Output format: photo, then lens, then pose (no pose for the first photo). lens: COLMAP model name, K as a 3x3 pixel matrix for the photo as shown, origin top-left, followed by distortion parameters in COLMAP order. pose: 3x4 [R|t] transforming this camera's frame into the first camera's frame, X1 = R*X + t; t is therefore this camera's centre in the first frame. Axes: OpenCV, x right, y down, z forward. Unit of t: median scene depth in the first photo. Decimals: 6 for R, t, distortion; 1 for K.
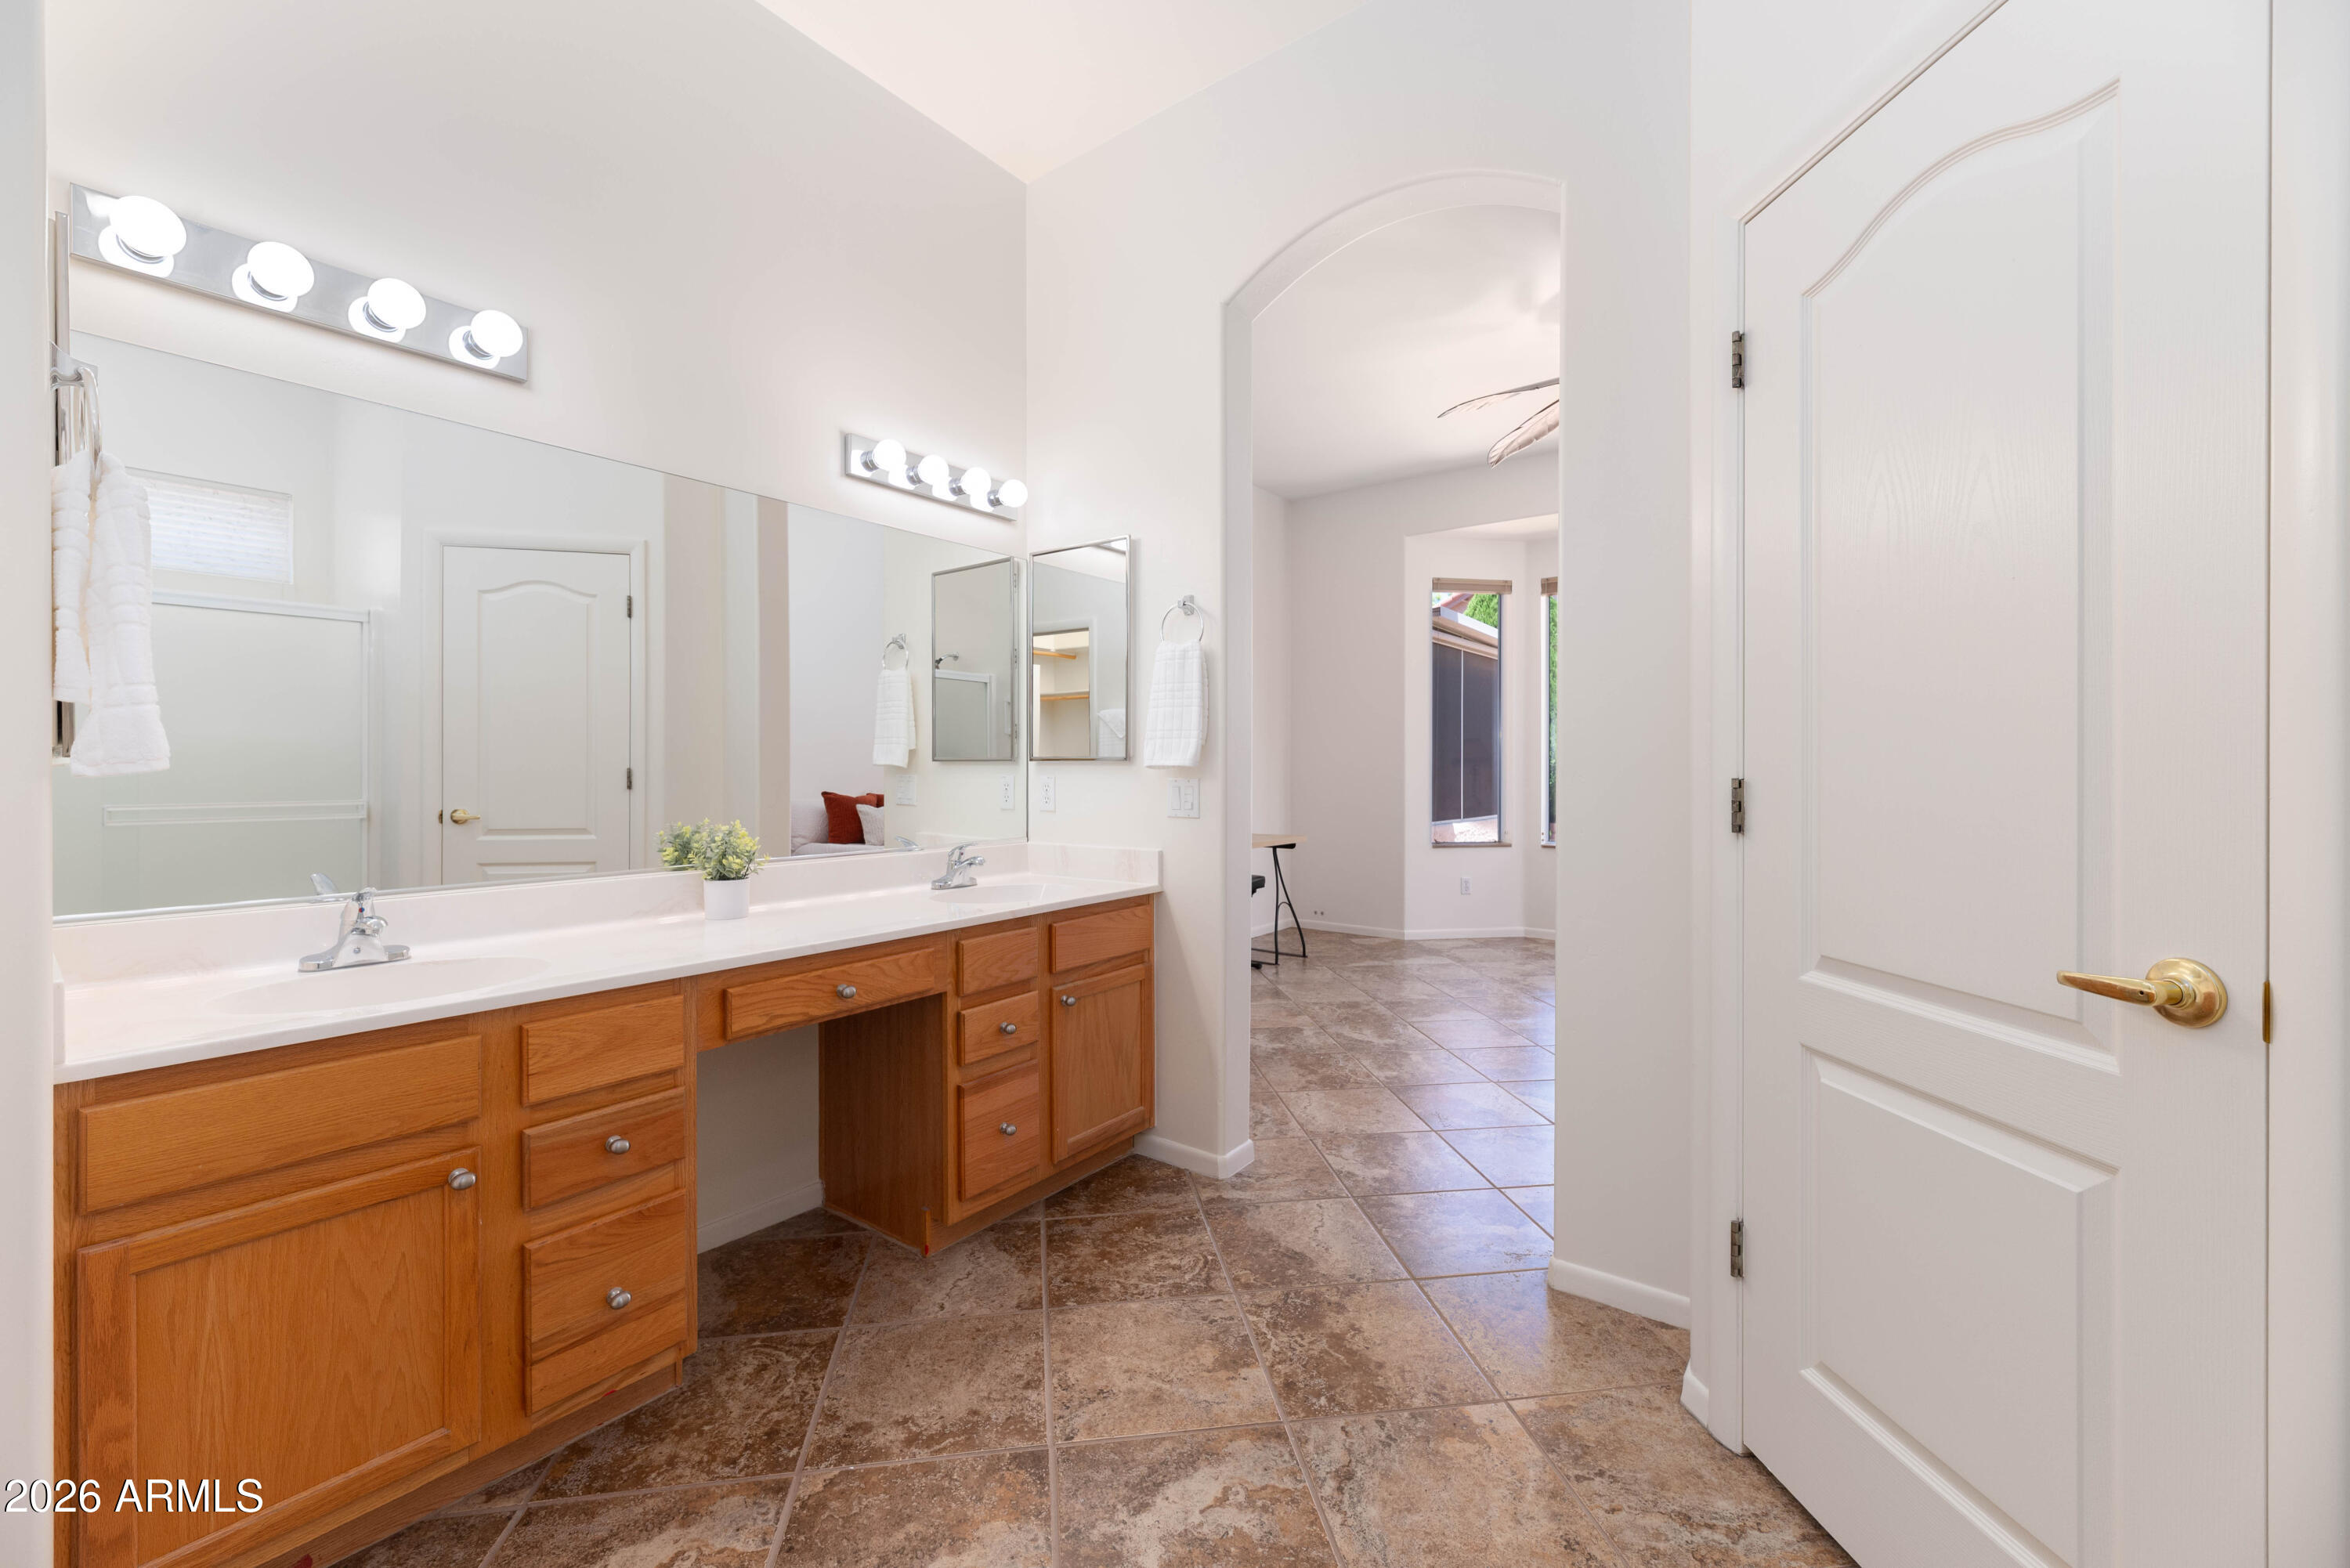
lens RADIAL K [[944.2, 0, 1179.5], [0, 944.2, 774.4], [0, 0, 1]] dist [-0.002355, 0.000181]
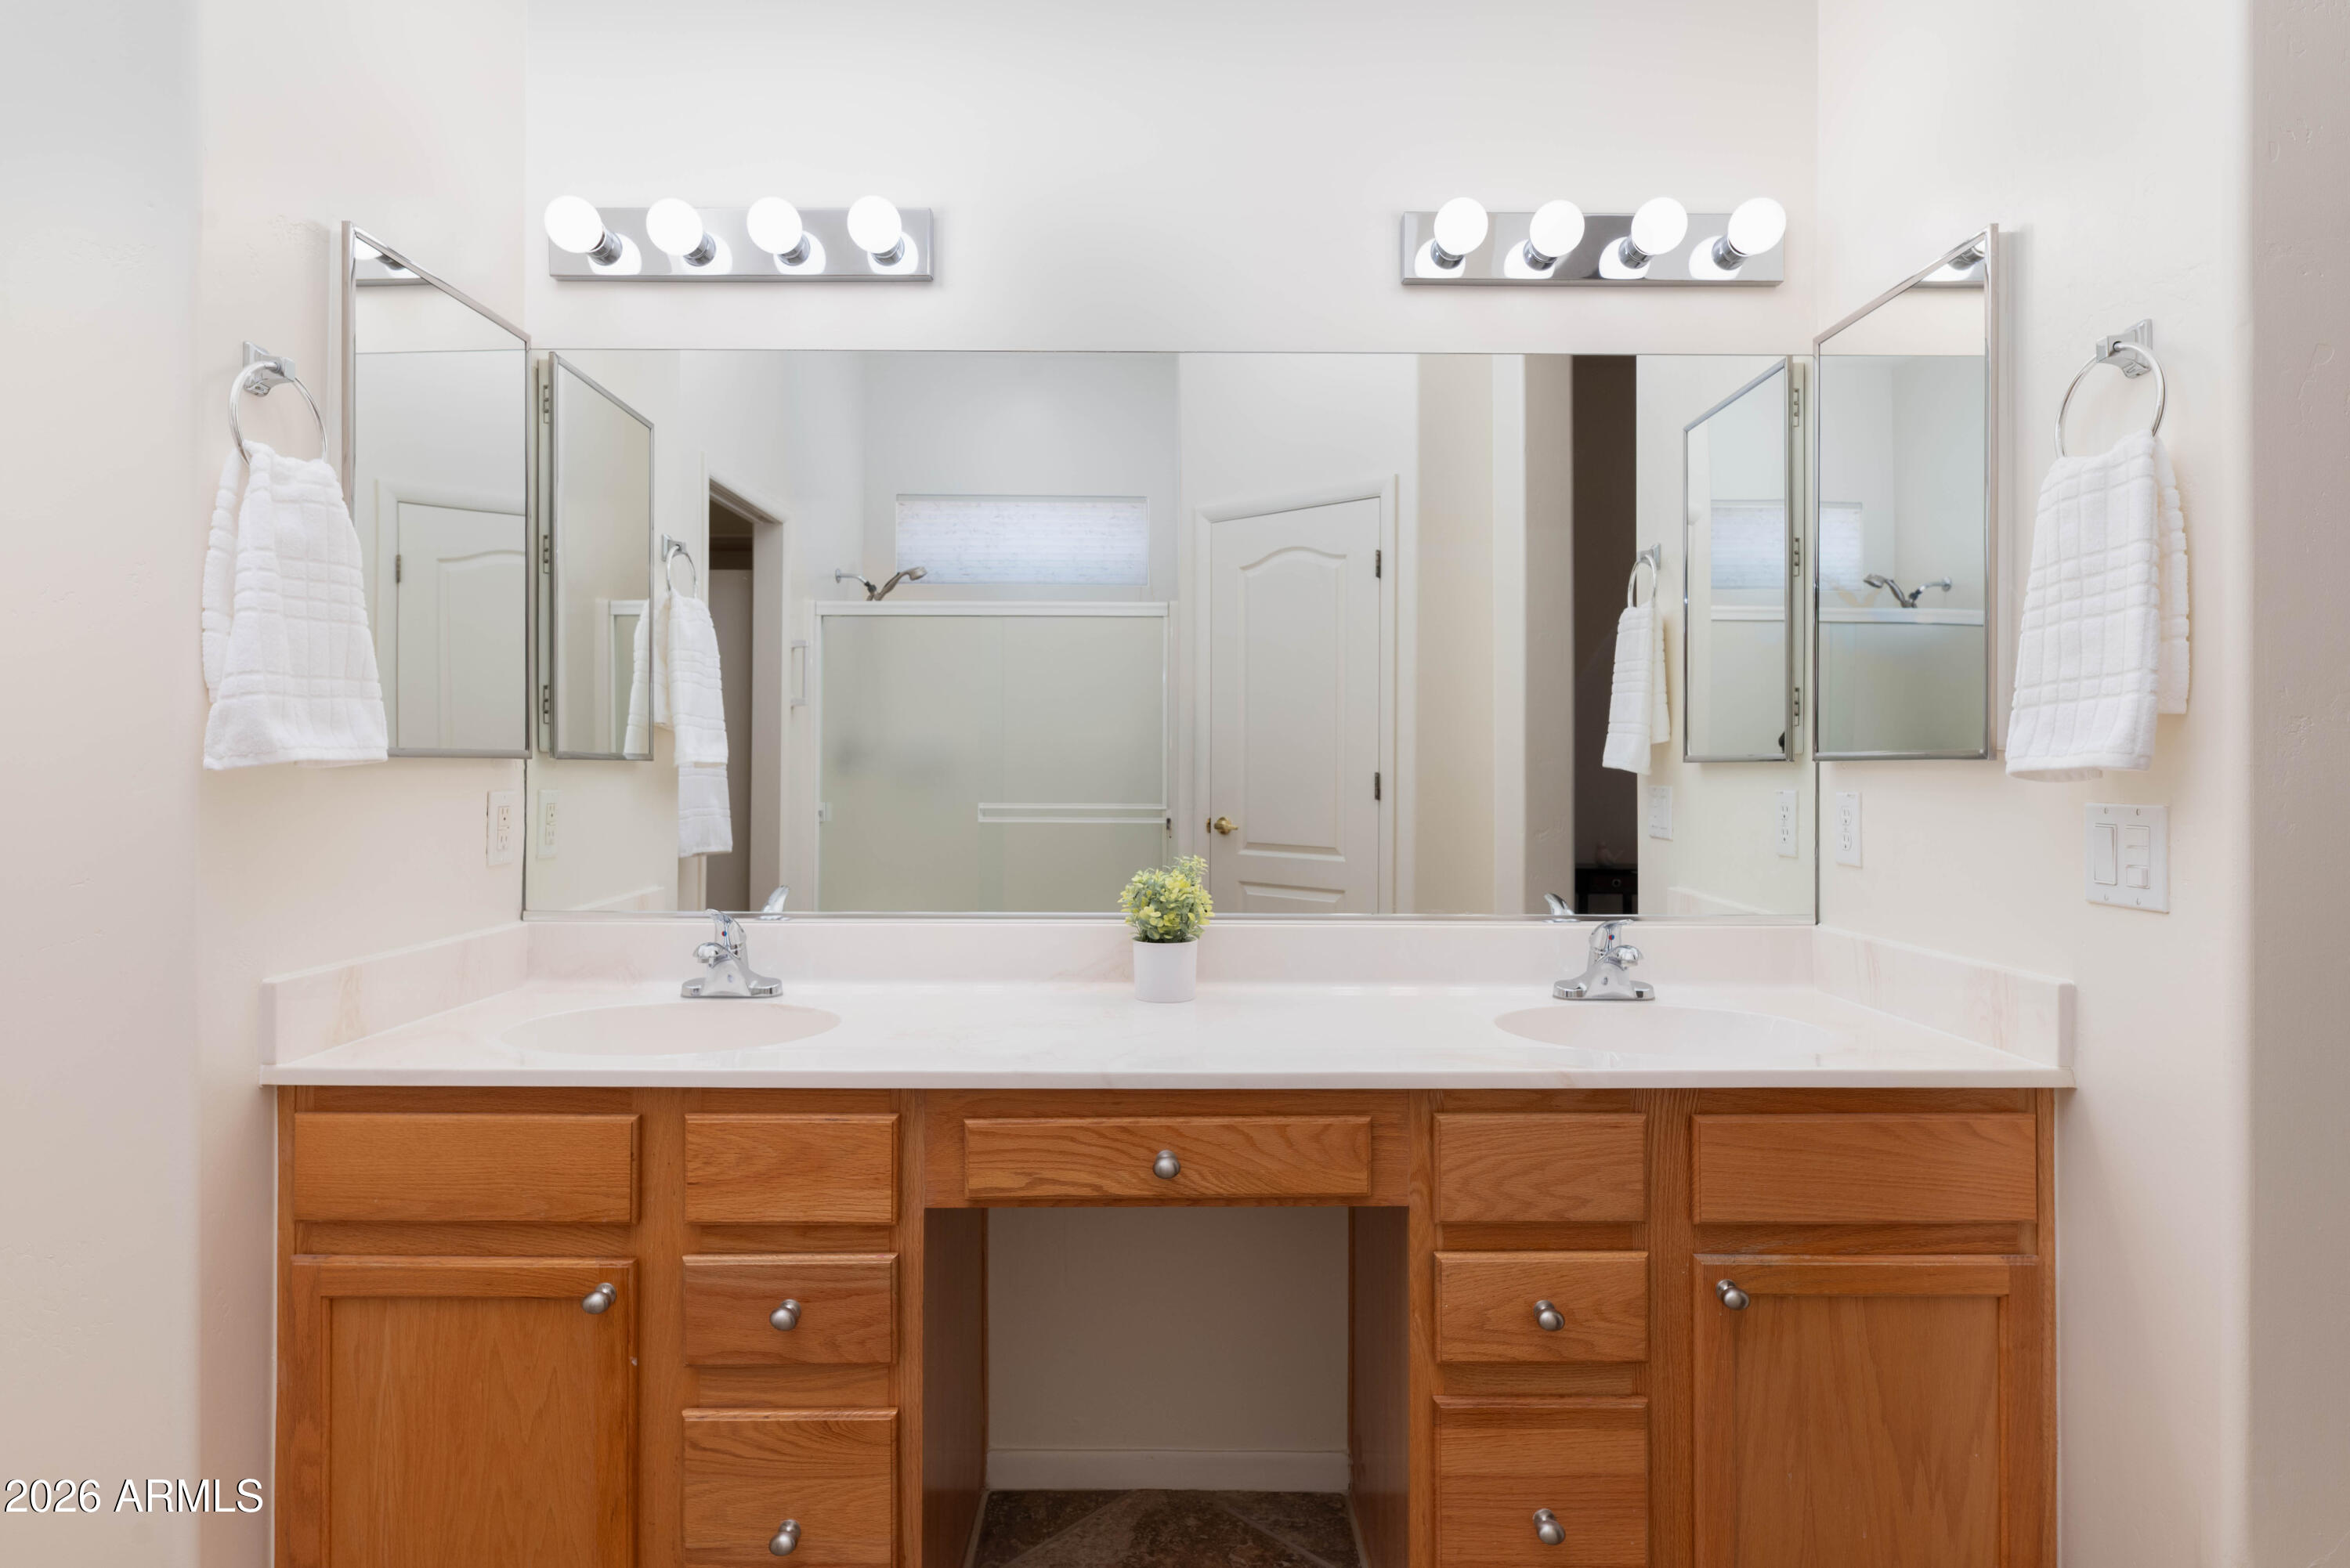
lens RADIAL K [[1221.7, 0, 1172.6], [0, 1221.7, 771.4], [0, 0, 1]] dist [0.000925, -0.000352]
pose [[0.604272, 0.004250, -0.796767, 0.205753], [-0.011904, 0.999922, -0.003694, -0.004244], [0.796689, 0.011717, 0.604275, 0.486430]]
